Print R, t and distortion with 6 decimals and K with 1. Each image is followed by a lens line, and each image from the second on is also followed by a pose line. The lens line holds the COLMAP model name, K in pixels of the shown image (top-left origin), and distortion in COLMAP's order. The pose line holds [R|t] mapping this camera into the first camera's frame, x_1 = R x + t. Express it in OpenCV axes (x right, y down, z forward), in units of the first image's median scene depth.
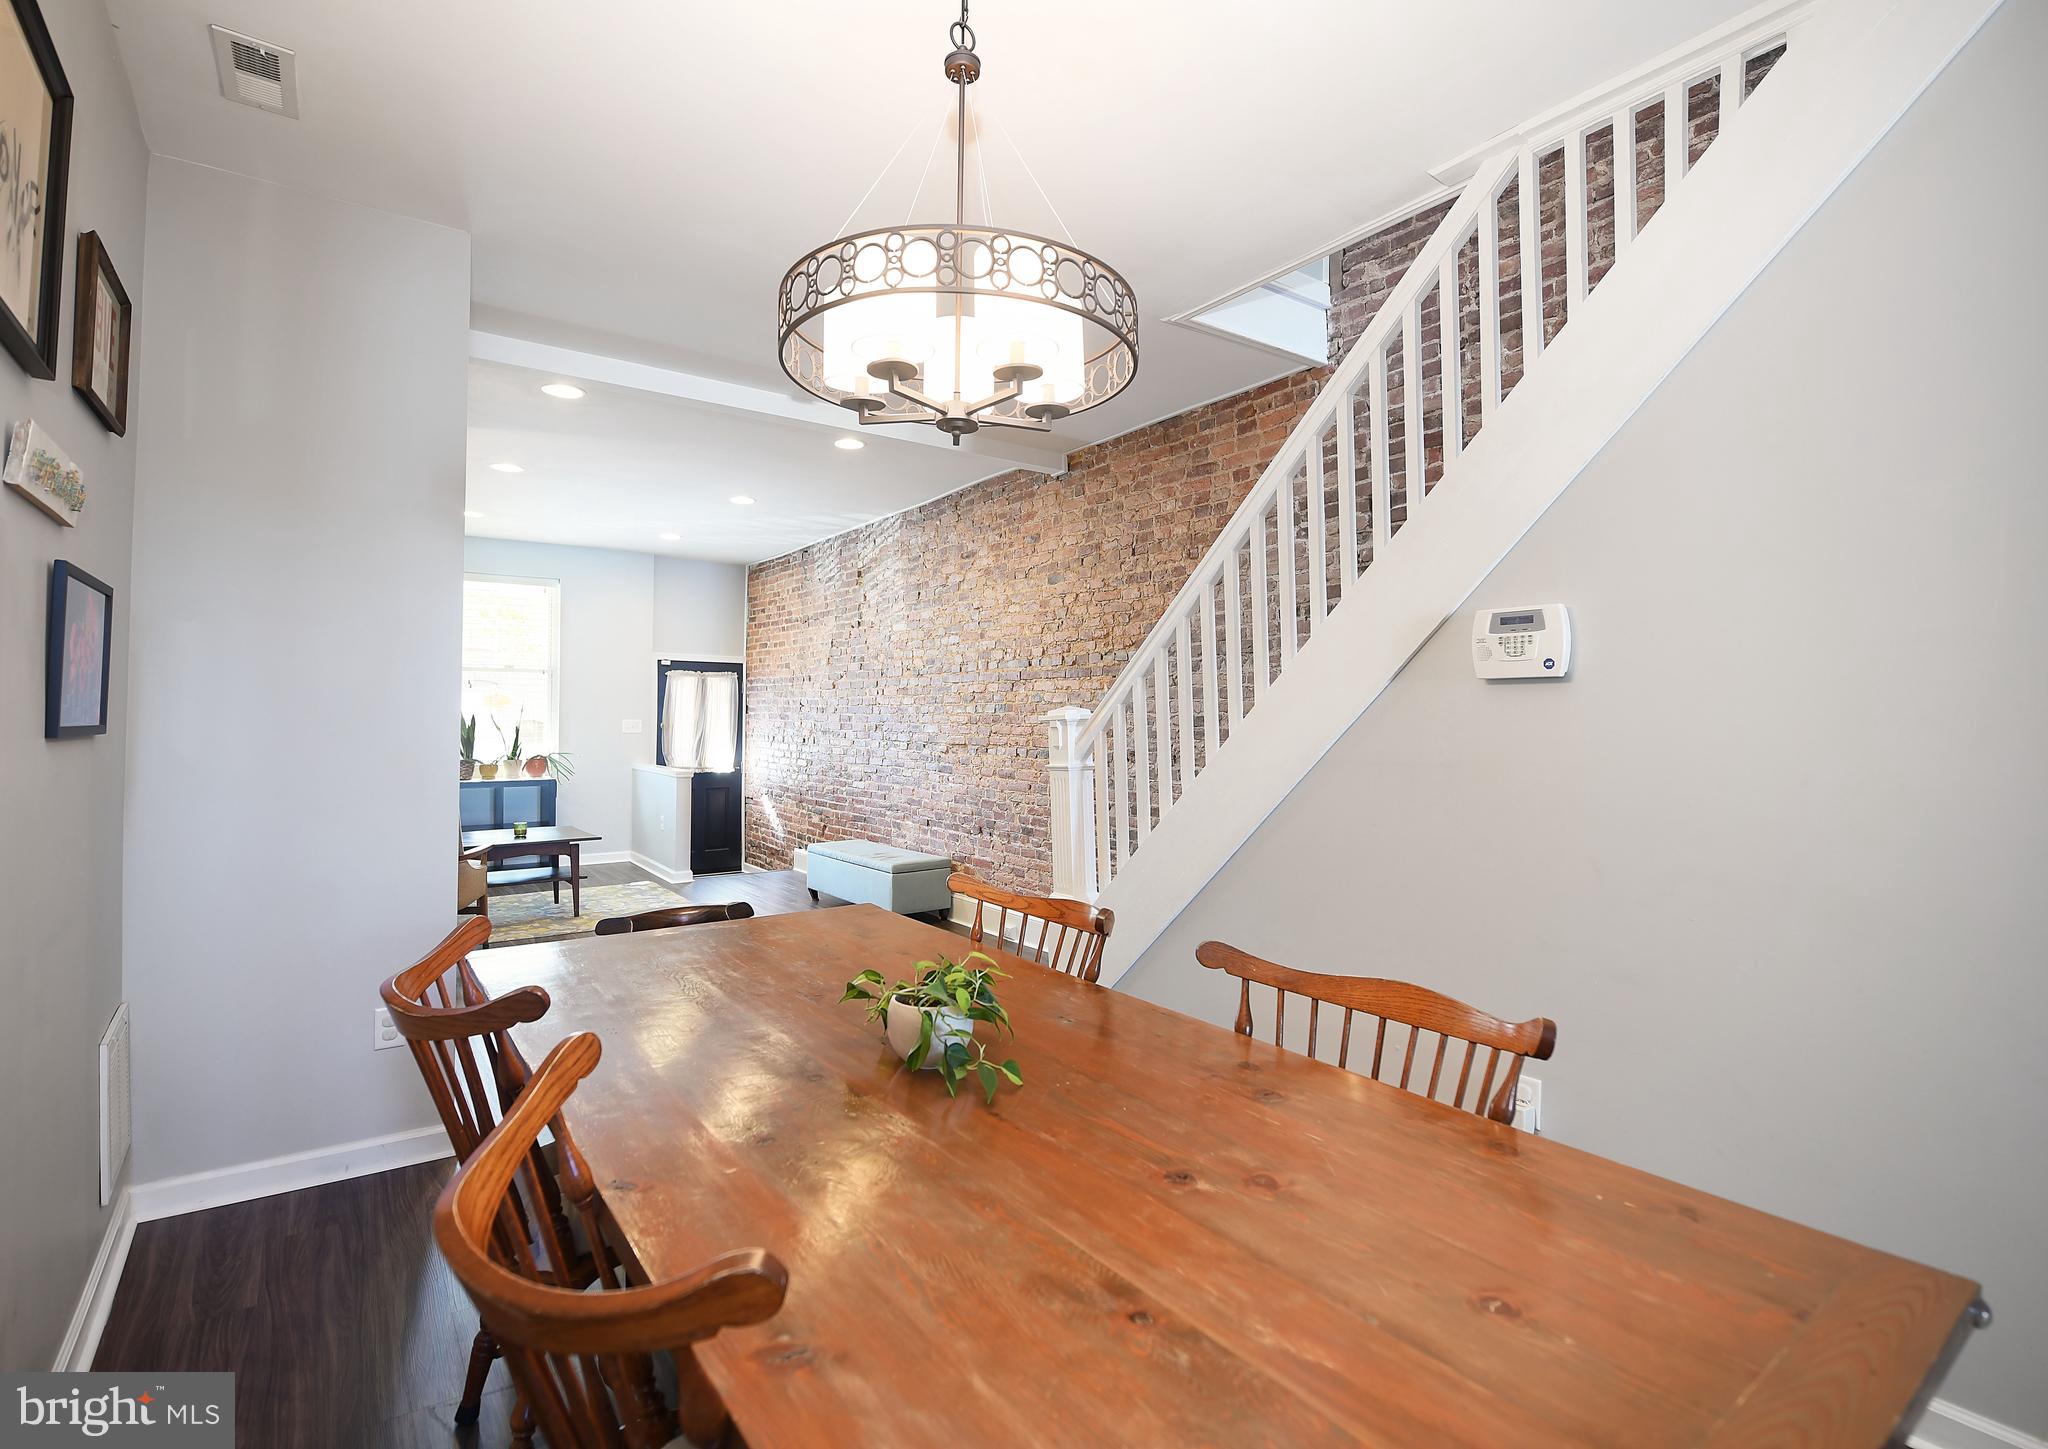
lens RADIAL K [[992.2, 0, 1019.7], [0, 992.2, 707.2], [0, 0, 1]] dist [-0.002925, 0.000325]
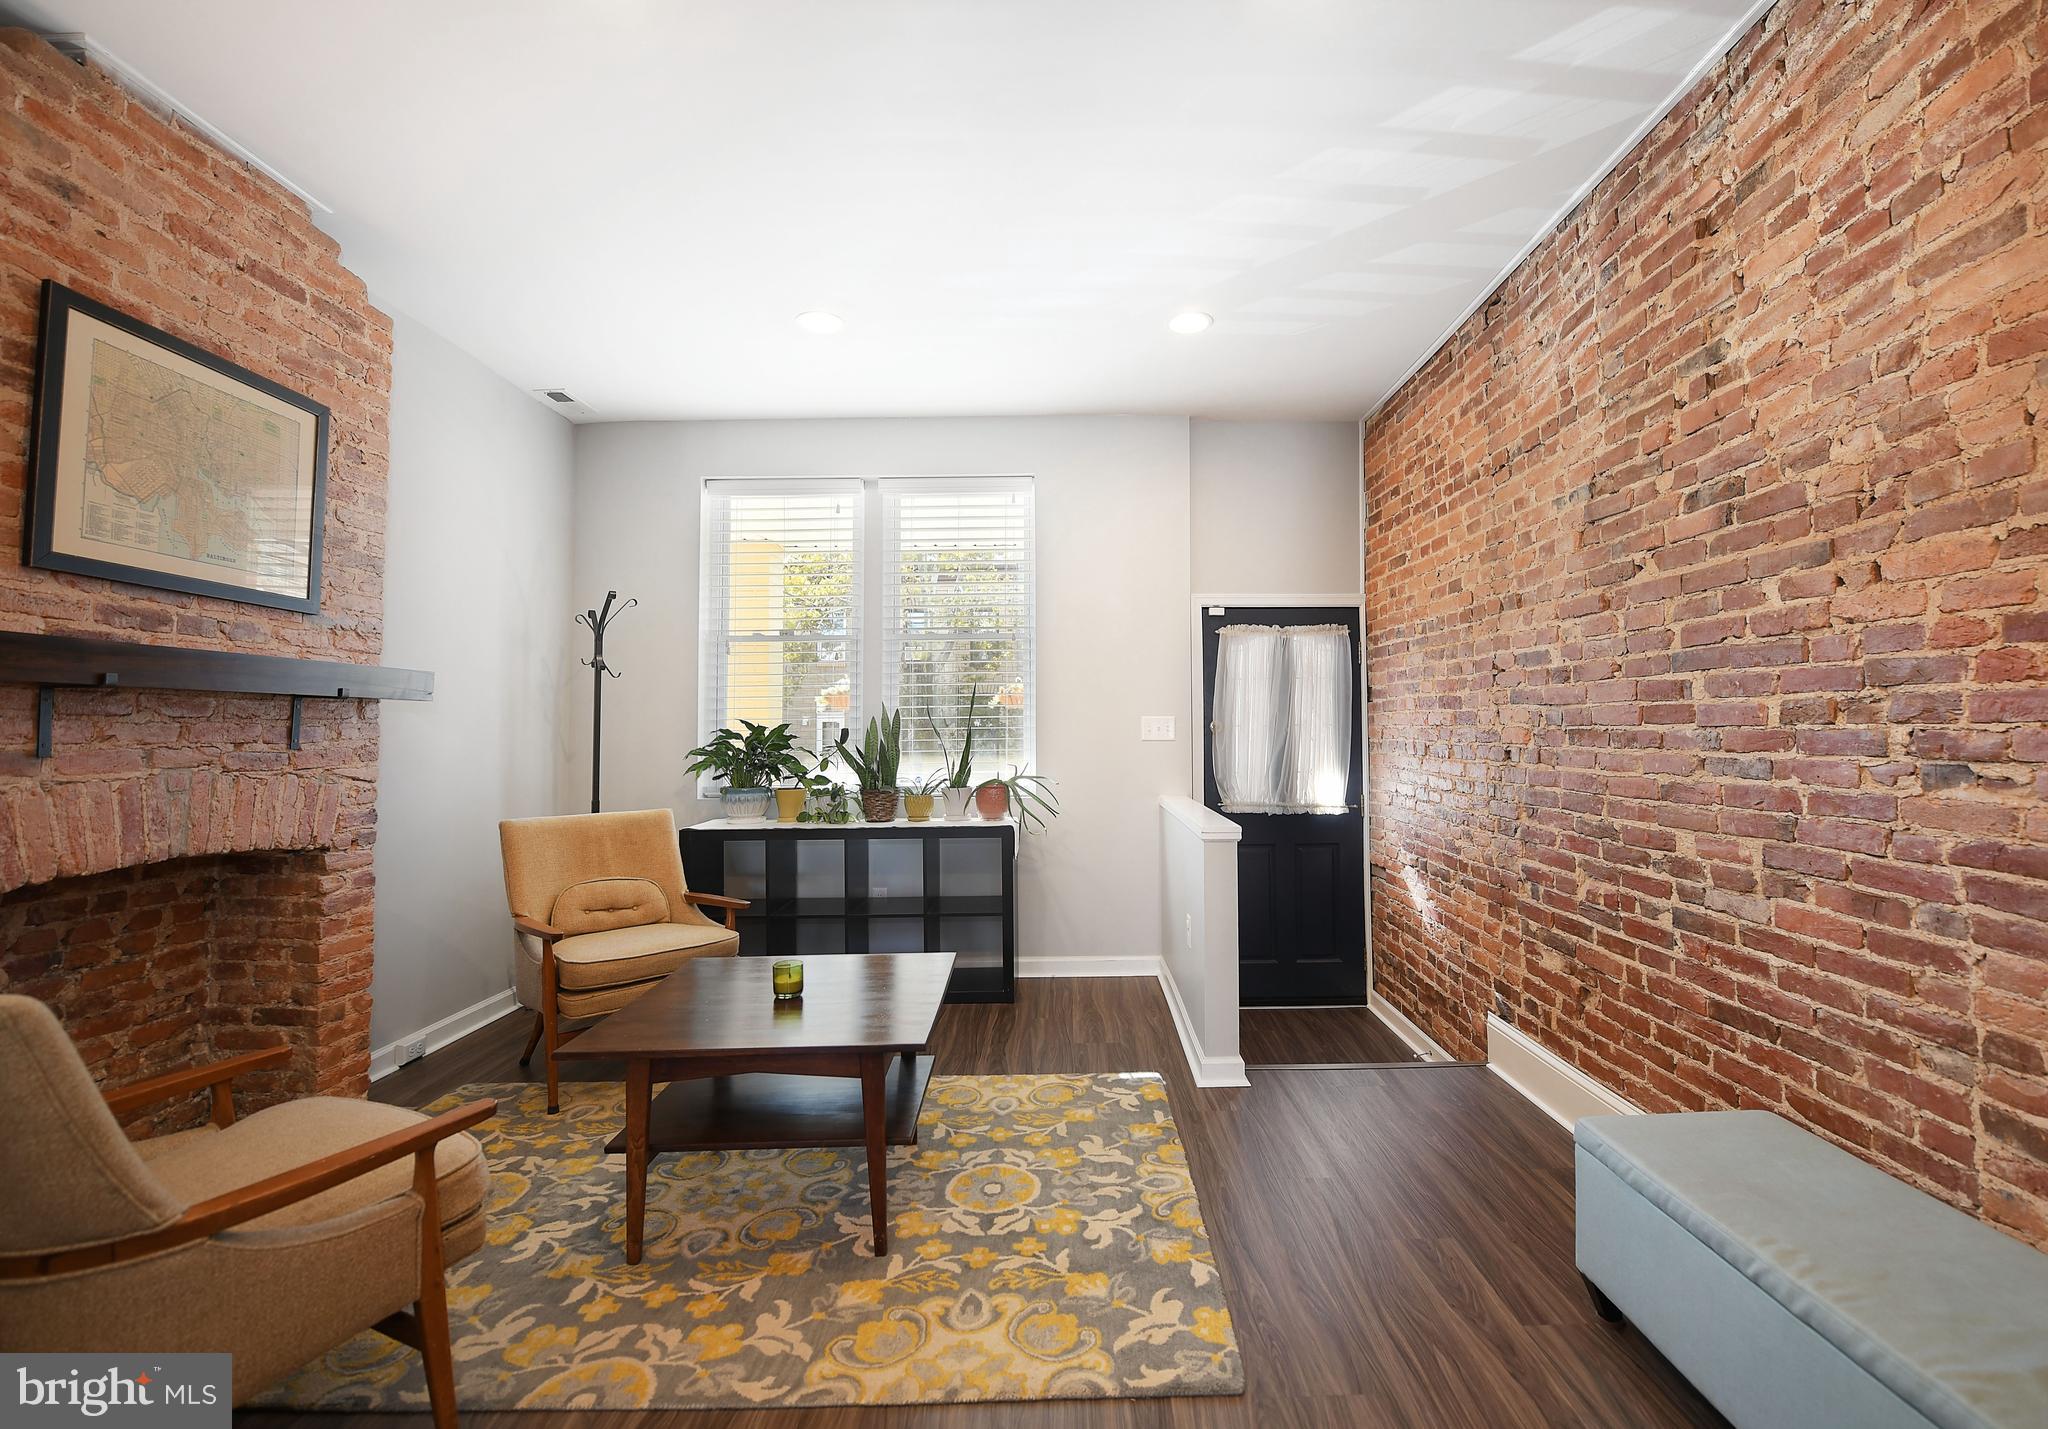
lens RADIAL K [[890.0, 0, 1073.9], [0, 890.0, 706.5], [0, 0, 1]] dist [-0.017064, -0.001667]
pose [[0.823023, -0.029195, -0.567257, -0.150638], [0.021055, 0.999560, -0.020897, 0.016785], [0.567617, 0.005255, 0.823276, 0.575004]]
